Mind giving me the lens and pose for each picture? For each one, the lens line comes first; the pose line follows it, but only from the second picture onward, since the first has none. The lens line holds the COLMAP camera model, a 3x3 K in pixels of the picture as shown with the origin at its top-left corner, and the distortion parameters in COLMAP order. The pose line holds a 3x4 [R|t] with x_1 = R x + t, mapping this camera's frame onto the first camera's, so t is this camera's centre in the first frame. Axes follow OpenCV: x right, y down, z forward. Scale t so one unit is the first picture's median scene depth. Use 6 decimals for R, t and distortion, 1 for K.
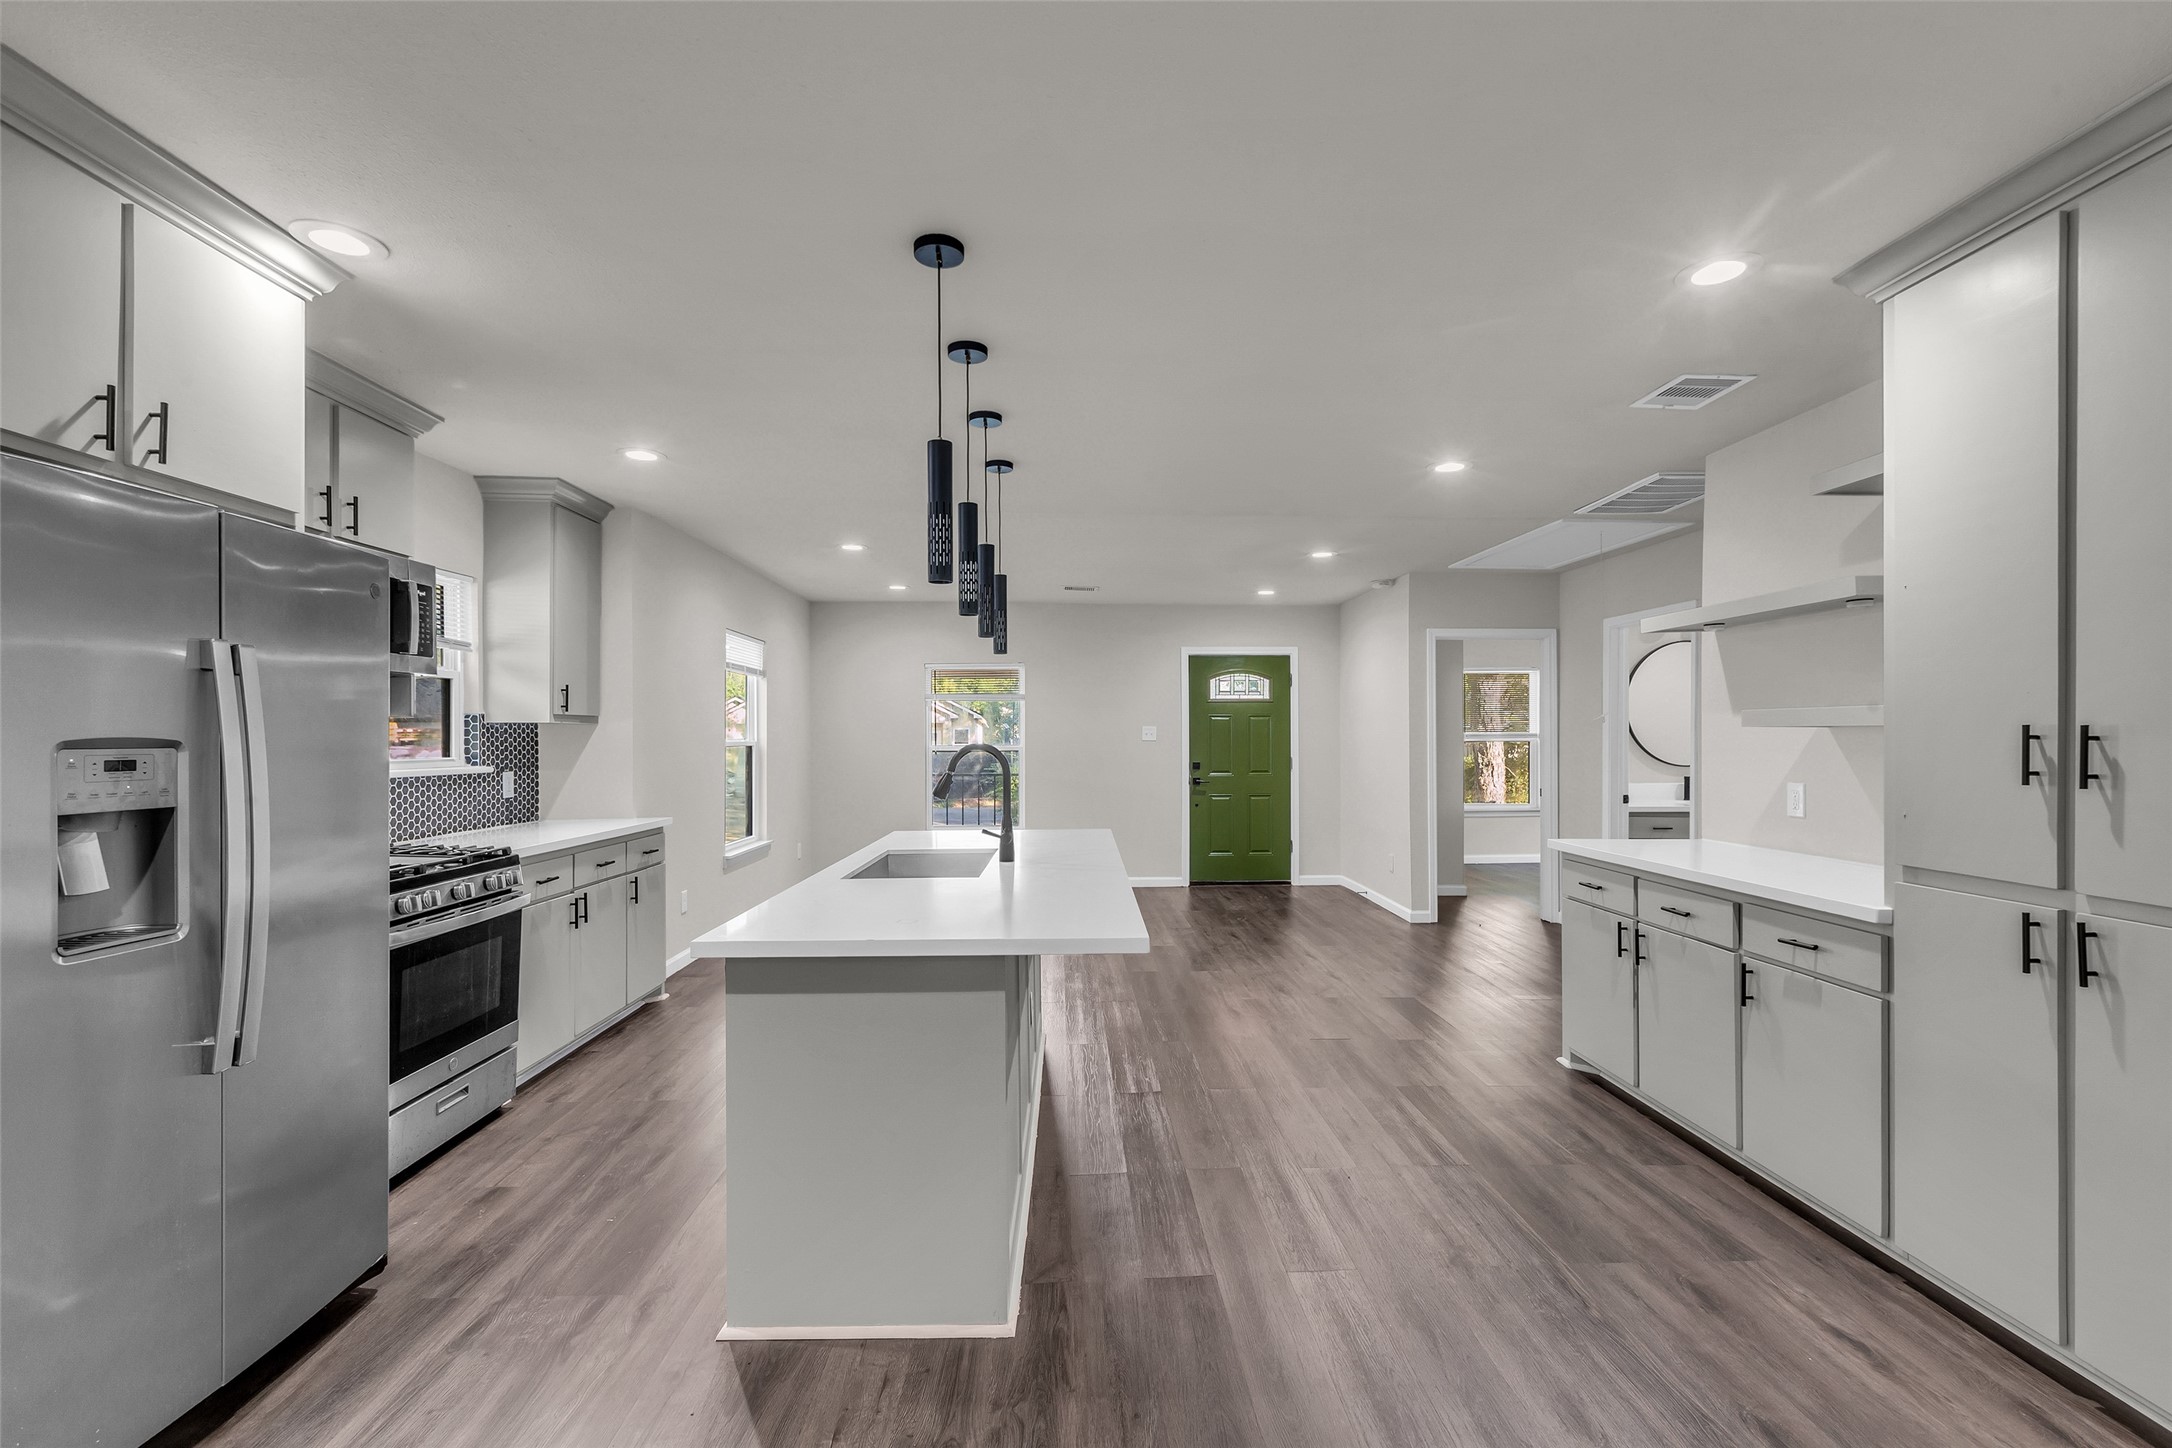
lens RADIAL K [[976.5, 0, 1091.0], [0, 976.5, 734.3], [0, 0, 1]] dist [-0.001634, 0.003136]
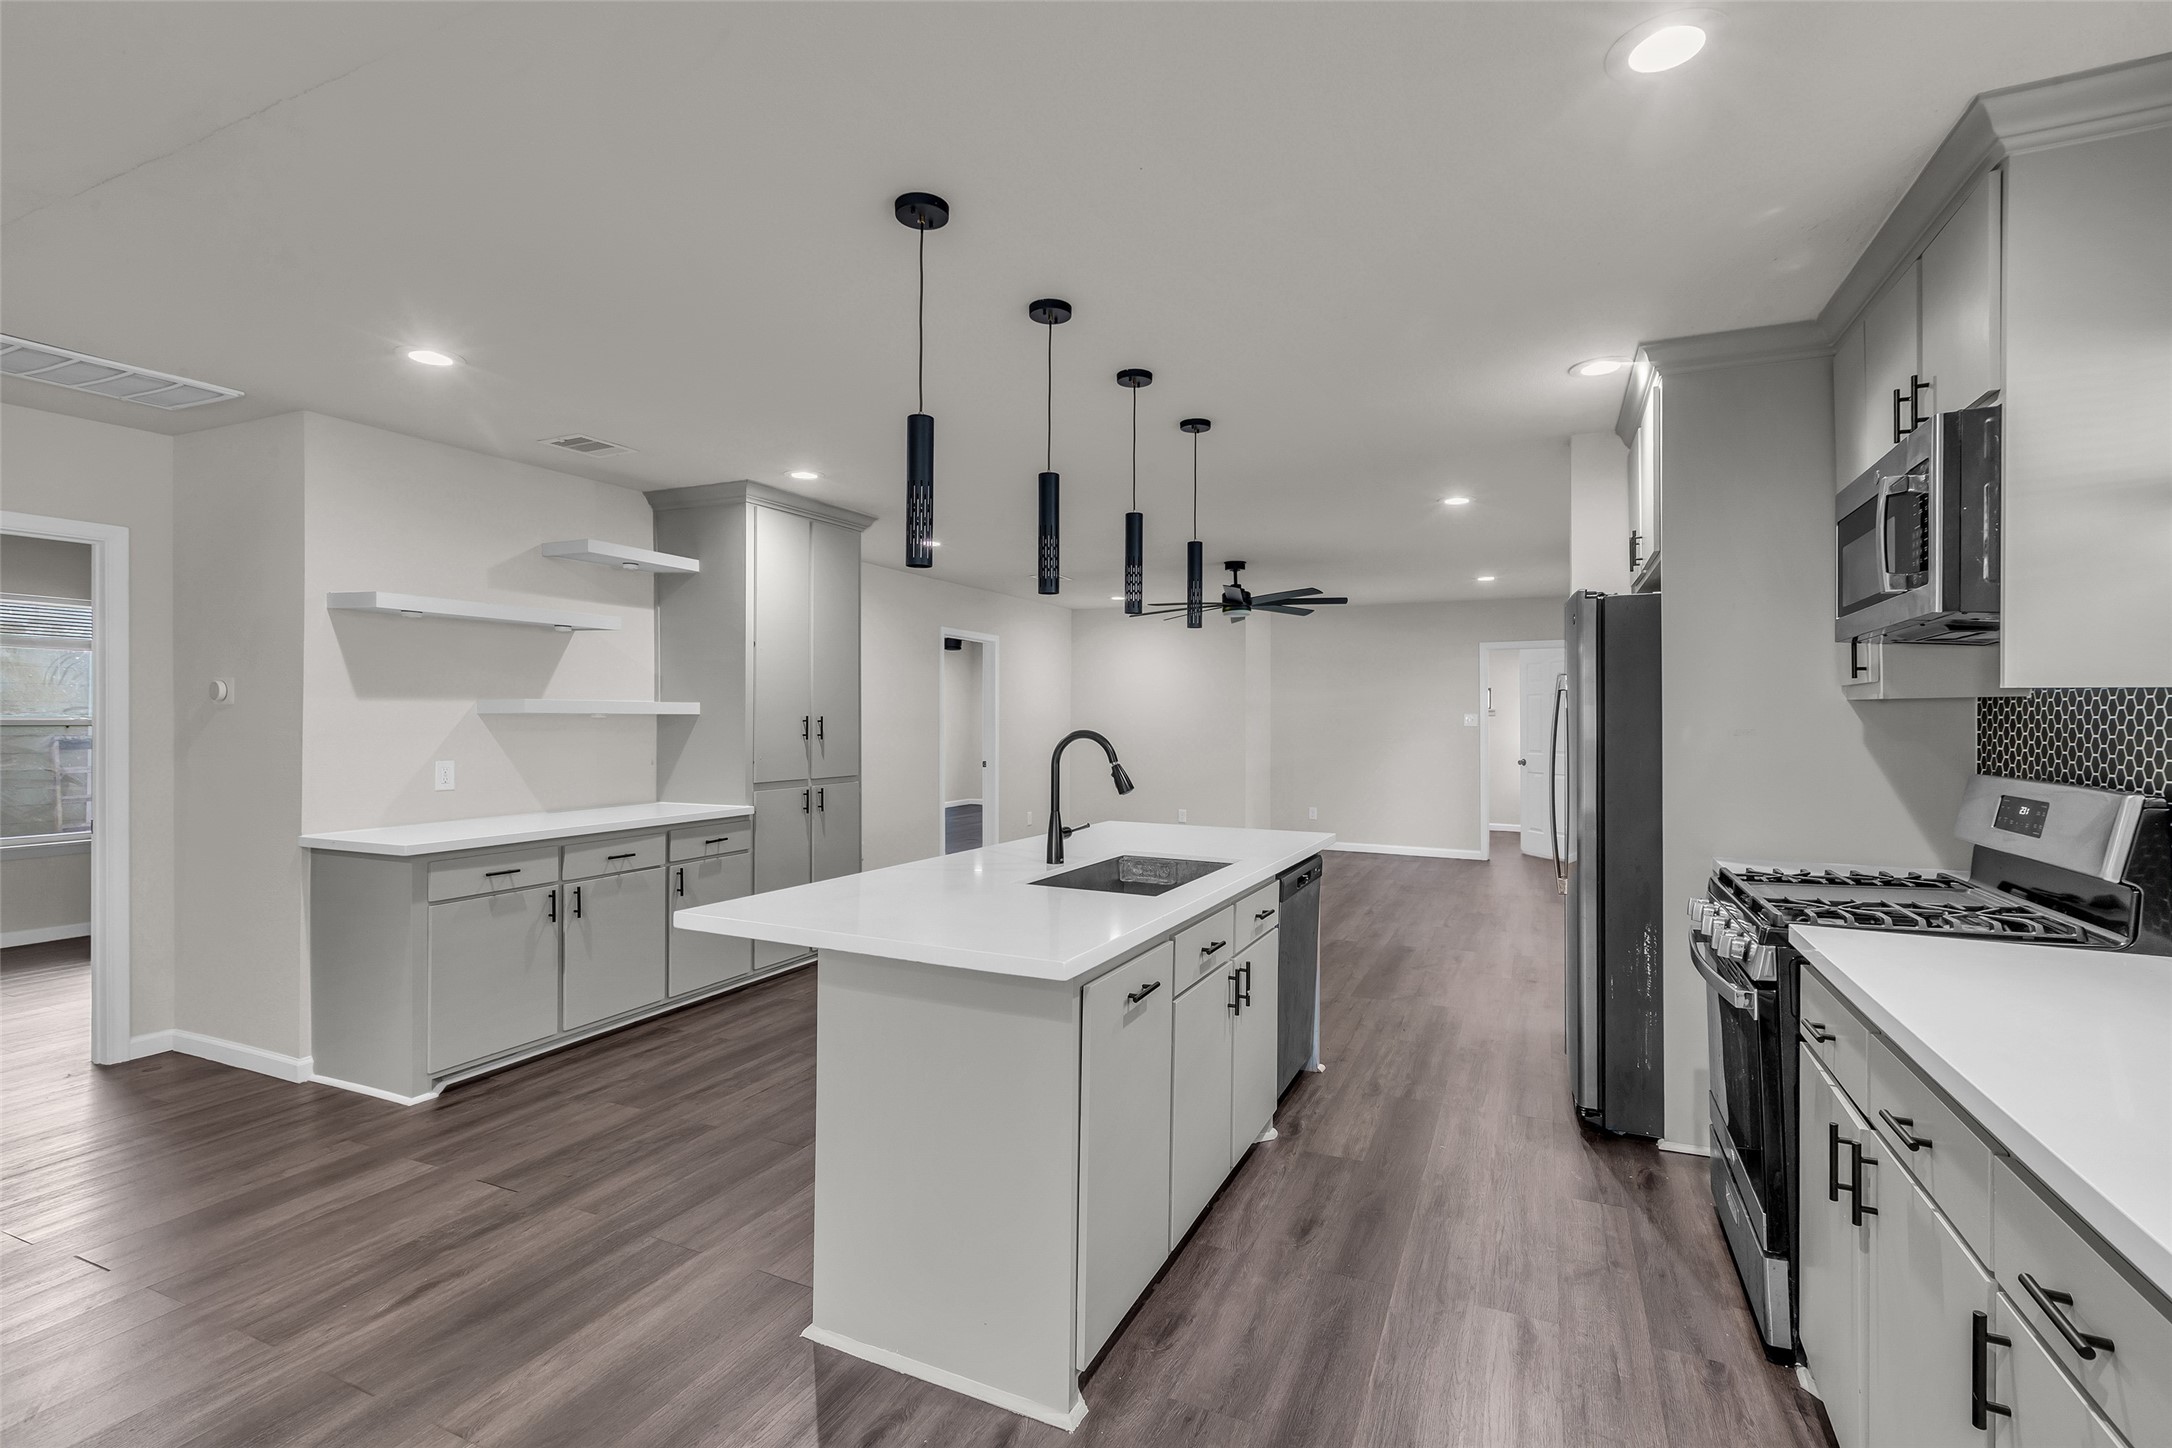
lens RADIAL K [[976.5, 0, 1097.3], [0, 976.5, 713.6], [0, 0, 1]] dist [-0.001634, 0.003136]
pose [[-0.895713, 0.001641, 0.444630, -0.482594], [-0.001804, 0.999972, -0.007326, 0.000253], [-0.444629, -0.007364, -0.895685, 1.666087]]
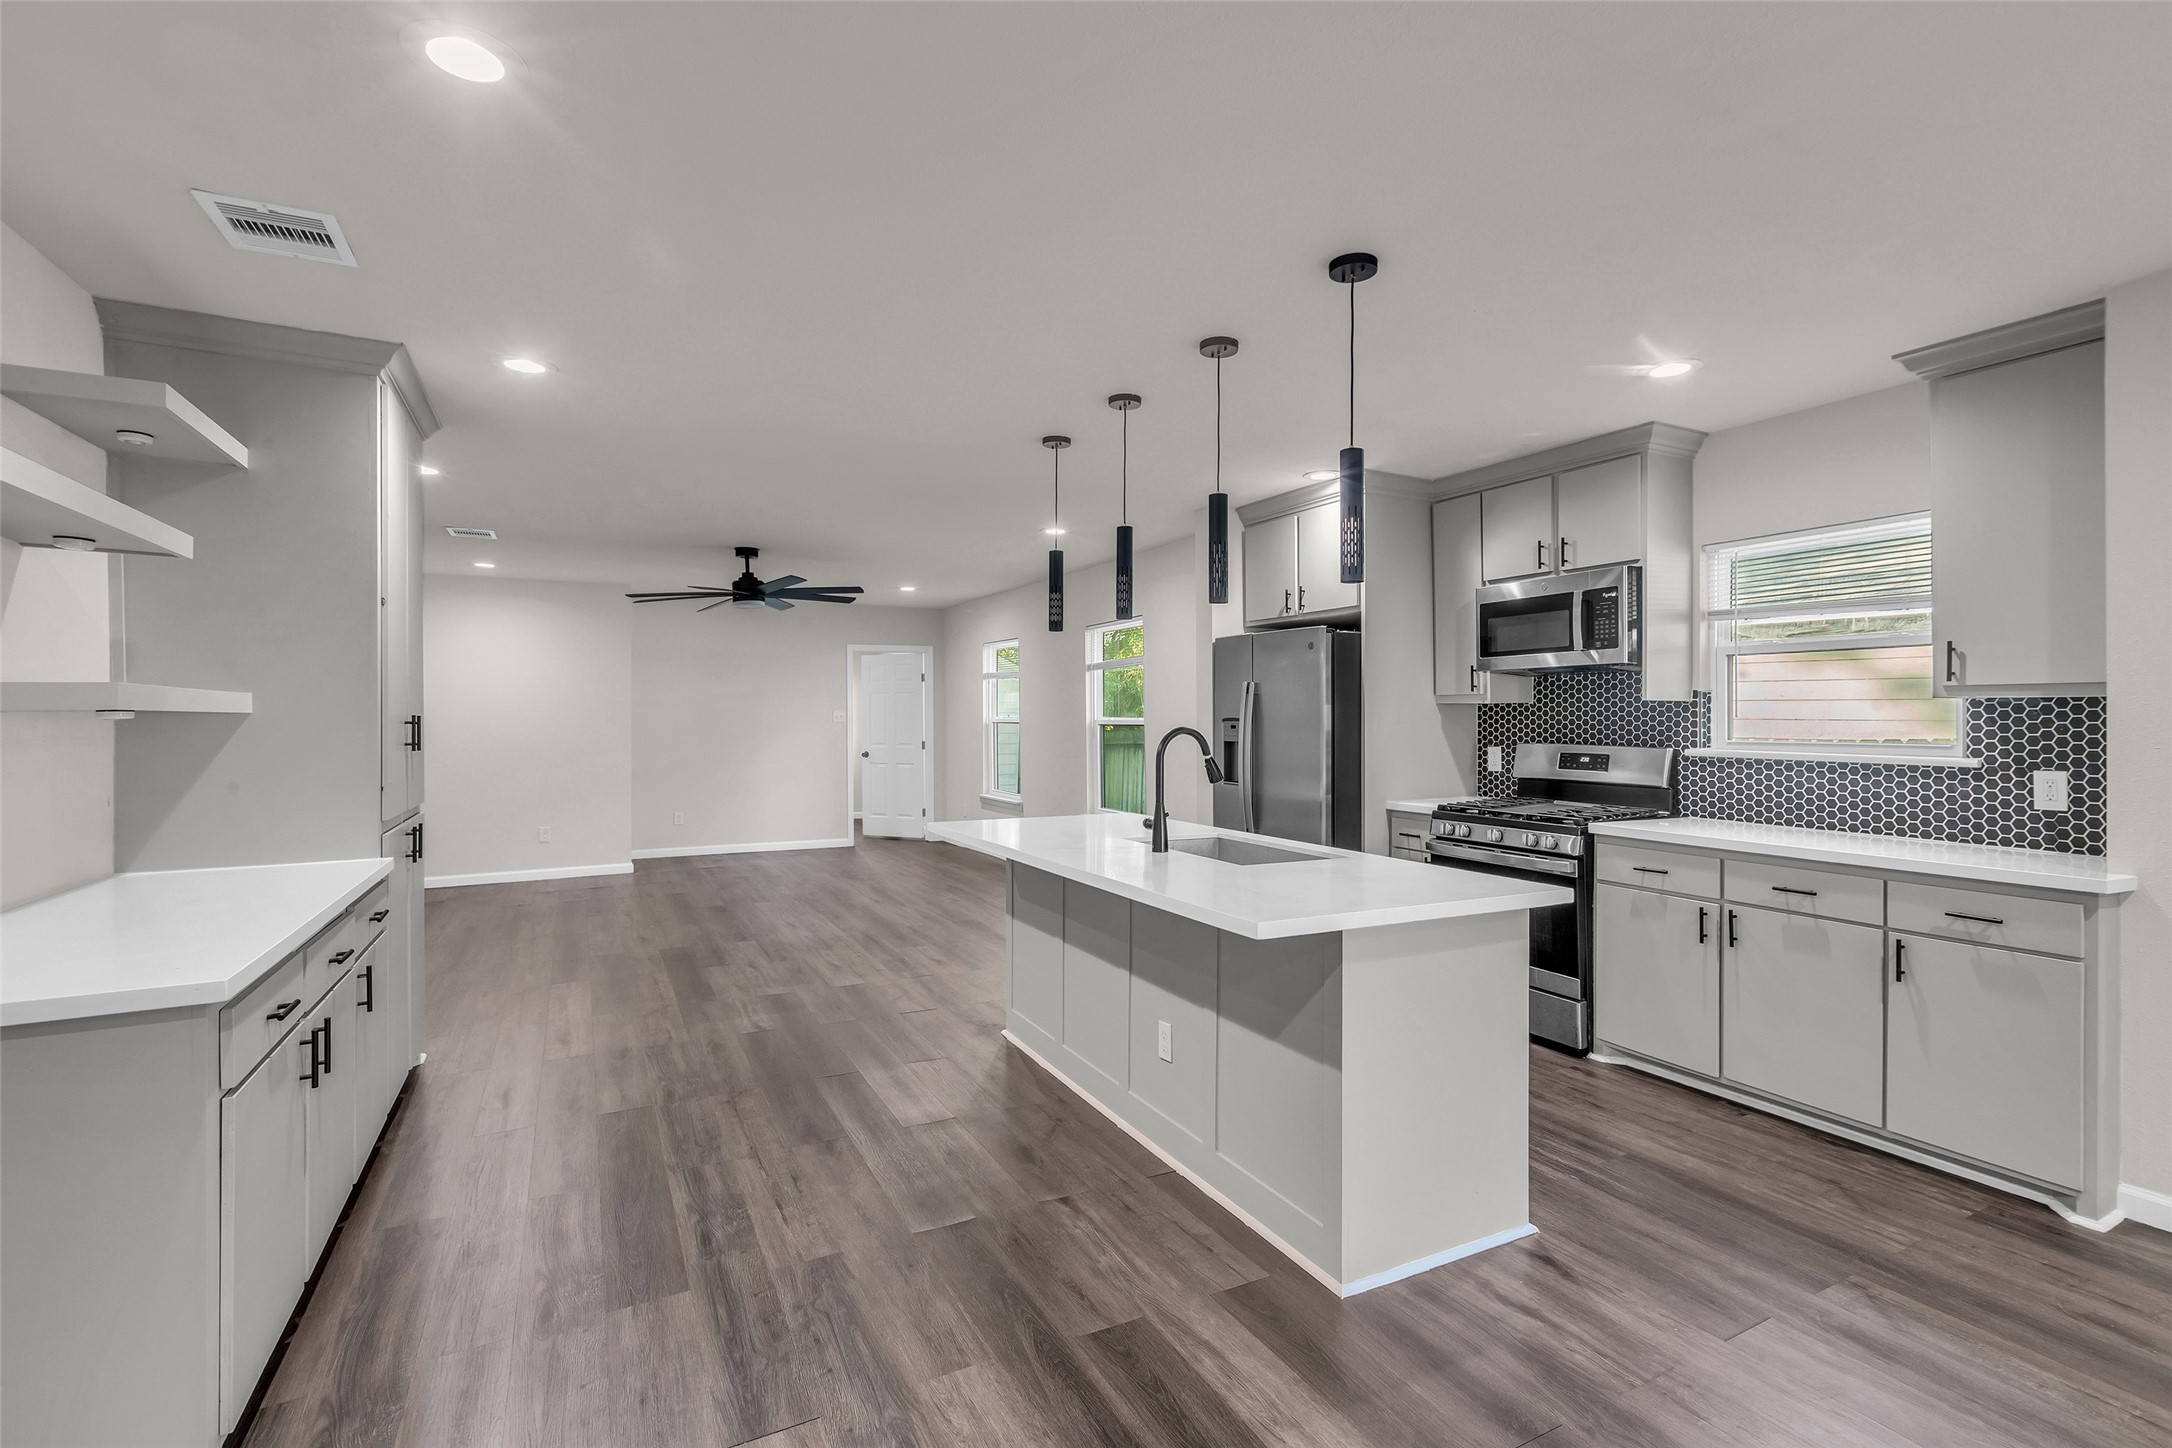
lens RADIAL K [[976.5, 0, 1091.1], [0, 976.5, 718.0], [0, 0, 1]] dist [-0.001634, 0.003136]
pose [[-0.900701, 0.003687, -0.434424, 0.360935], [0.003461, 0.999993, 0.001312, -0.001057], [0.434426, -0.000322, -0.900708, 1.708578]]
